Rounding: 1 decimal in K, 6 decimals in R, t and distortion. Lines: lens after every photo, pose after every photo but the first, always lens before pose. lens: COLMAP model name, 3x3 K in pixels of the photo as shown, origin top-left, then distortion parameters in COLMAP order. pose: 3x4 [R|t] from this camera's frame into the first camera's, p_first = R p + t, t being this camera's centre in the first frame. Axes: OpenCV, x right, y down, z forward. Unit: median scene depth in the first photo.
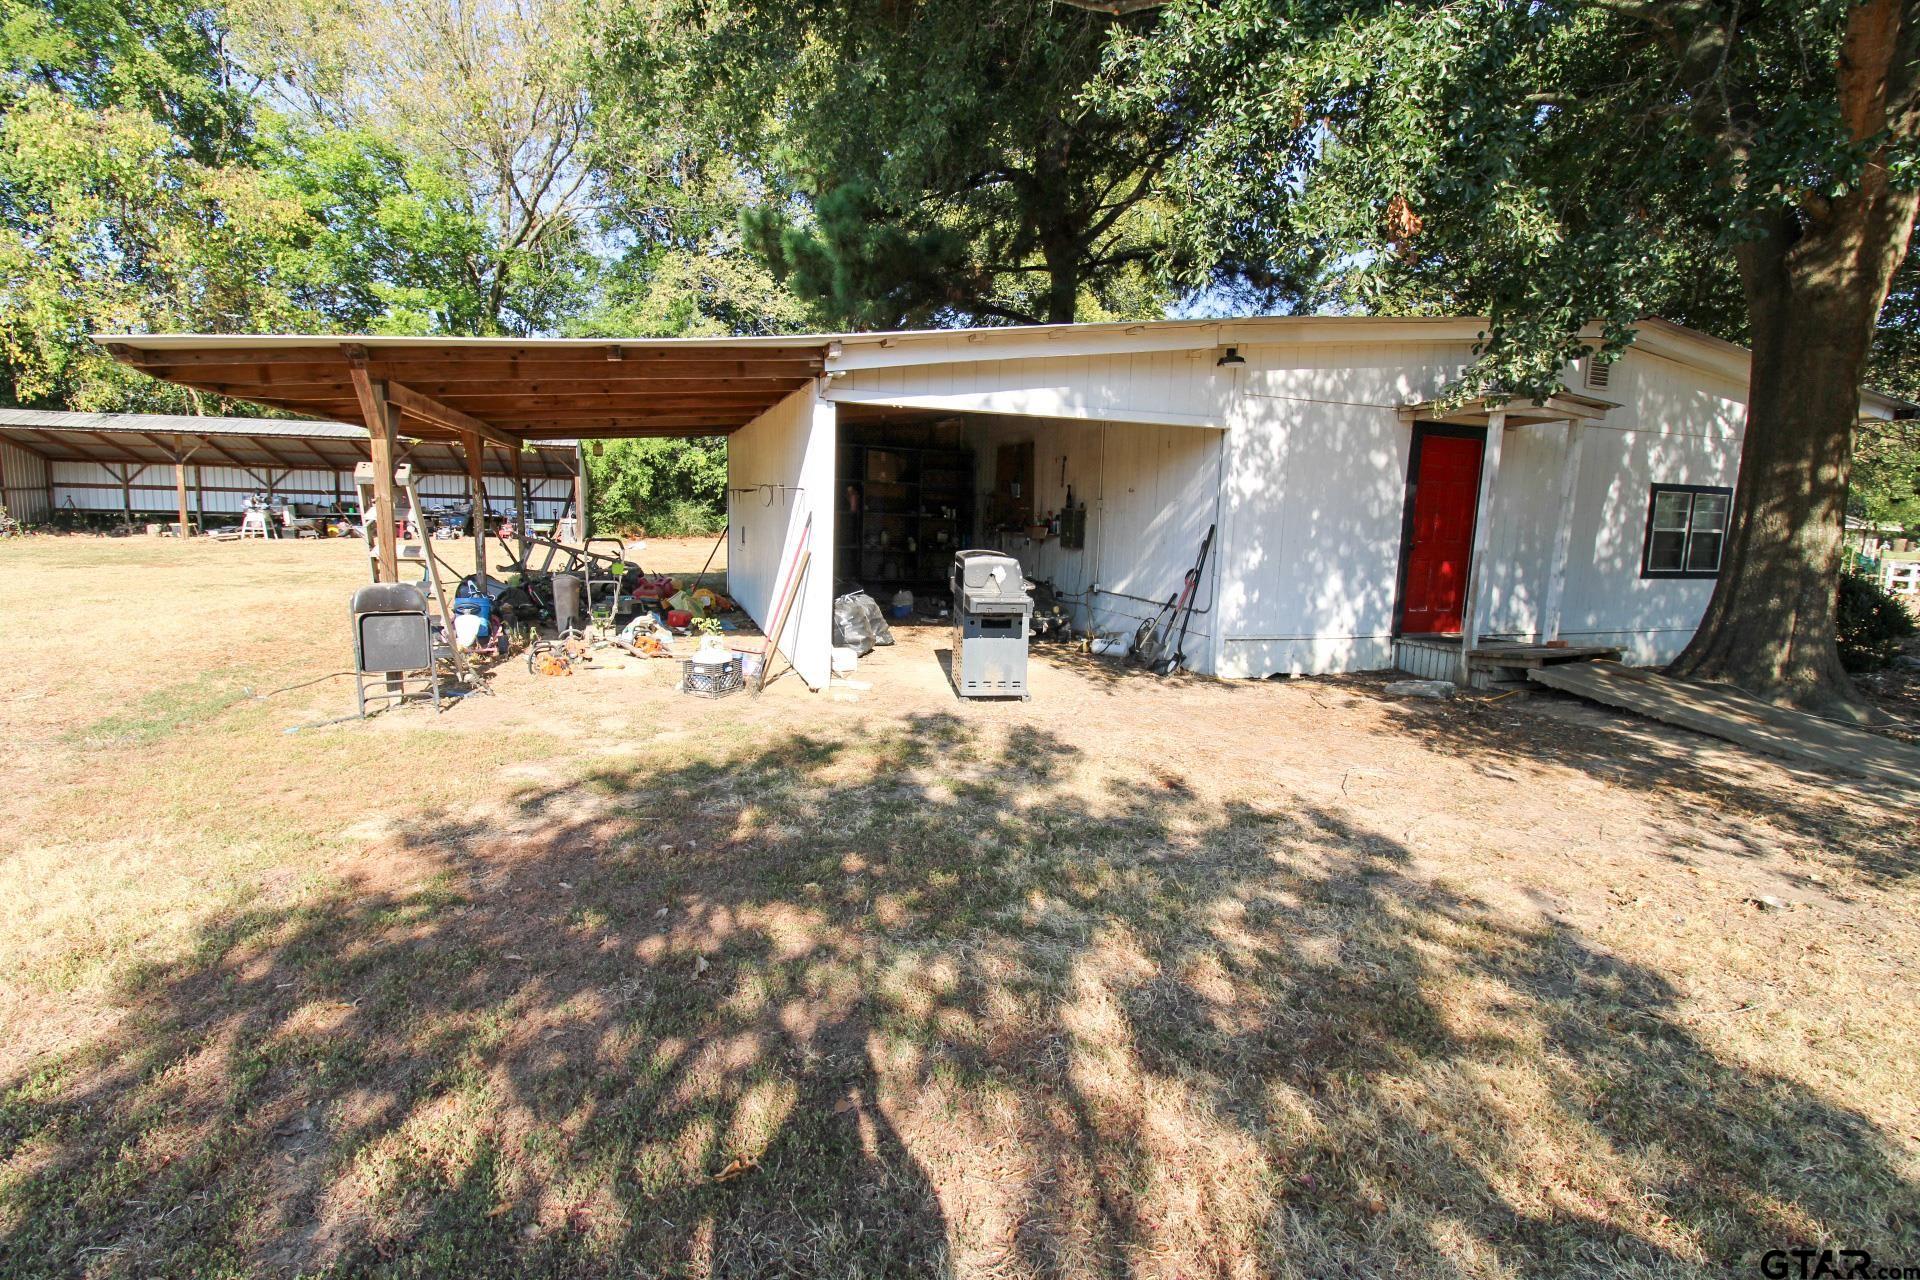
lens RADIAL K [[894.3, 0, 956.2], [0, 894.3, 644.0], [0, 0, 1]] dist [-0.015853, -0.004790]
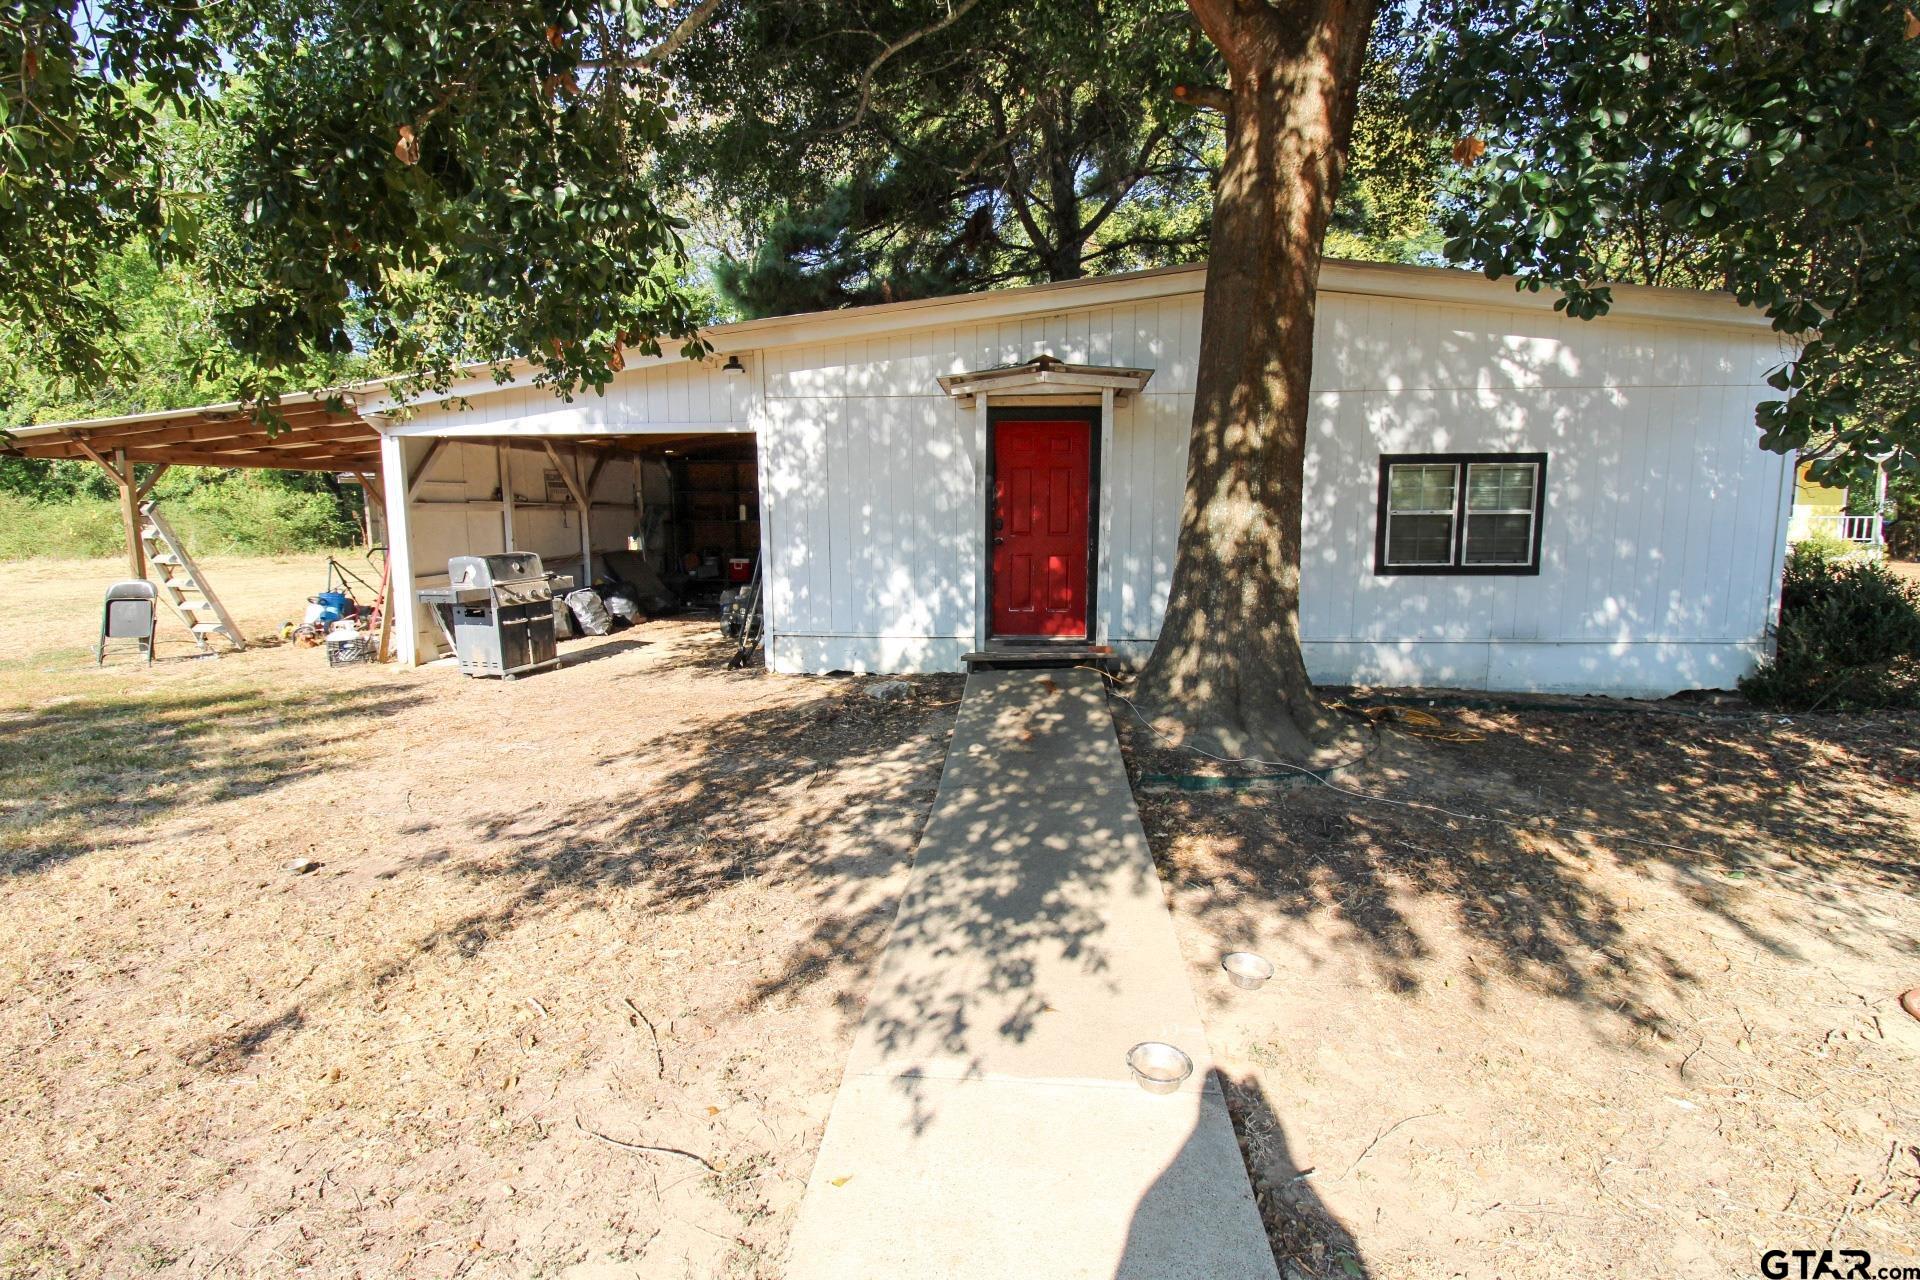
lens RADIAL K [[894.3, 0, 957.6], [0, 894.3, 647.0], [0, 0, 1]] dist [-0.015853, -0.004790]
pose [[0.913225, 0.029147, -0.406411, 0.946764], [-0.030419, 0.999532, 0.003331, -0.000145], [0.406318, 0.009321, 0.913684, 0.144488]]
